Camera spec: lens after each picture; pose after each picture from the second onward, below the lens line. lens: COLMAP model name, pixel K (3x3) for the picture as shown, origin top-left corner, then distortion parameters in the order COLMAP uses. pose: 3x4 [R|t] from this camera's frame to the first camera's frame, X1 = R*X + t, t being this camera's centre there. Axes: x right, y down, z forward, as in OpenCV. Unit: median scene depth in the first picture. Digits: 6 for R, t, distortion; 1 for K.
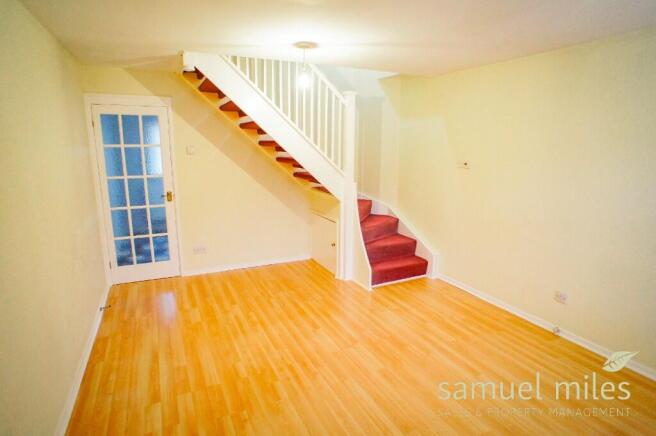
lens RADIAL K [[346.8, 0, 331.0], [0, 346.8, 216.2], [0, 0, 1]] dist [-0.073917, 0.050669]
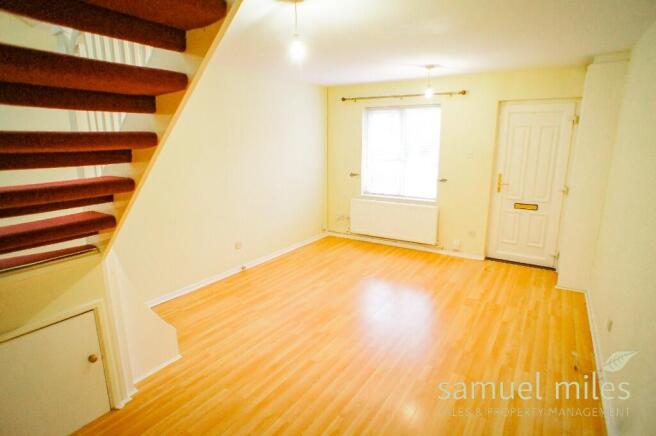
lens RADIAL K [[346.8, 0, 331.0], [0, 346.8, 216.2], [0, 0, 1]] dist [-0.073917, 0.050669]
pose [[-0.487791, -0.194035, 0.851123, -0.600811], [0.177086, 0.932719, 0.314128, -0.217366], [-0.854810, 0.303951, -0.420611, 1.037594]]
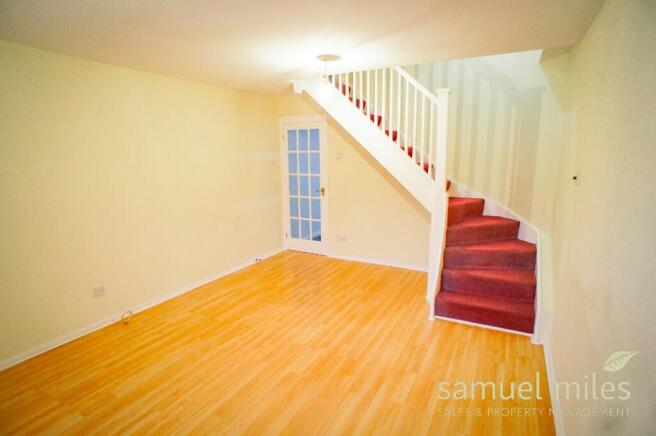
lens RADIAL K [[342.2, 0, 355.4], [0, 342.2, 218.1], [0, 0, 1]] dist [-0.034408, 0.000167]
pose [[0.615466, 0.141002, -0.775449, 0.678419], [-0.151785, 0.986655, 0.058936, -0.059966], [0.773410, 0.081429, 0.628654, 0.335294]]
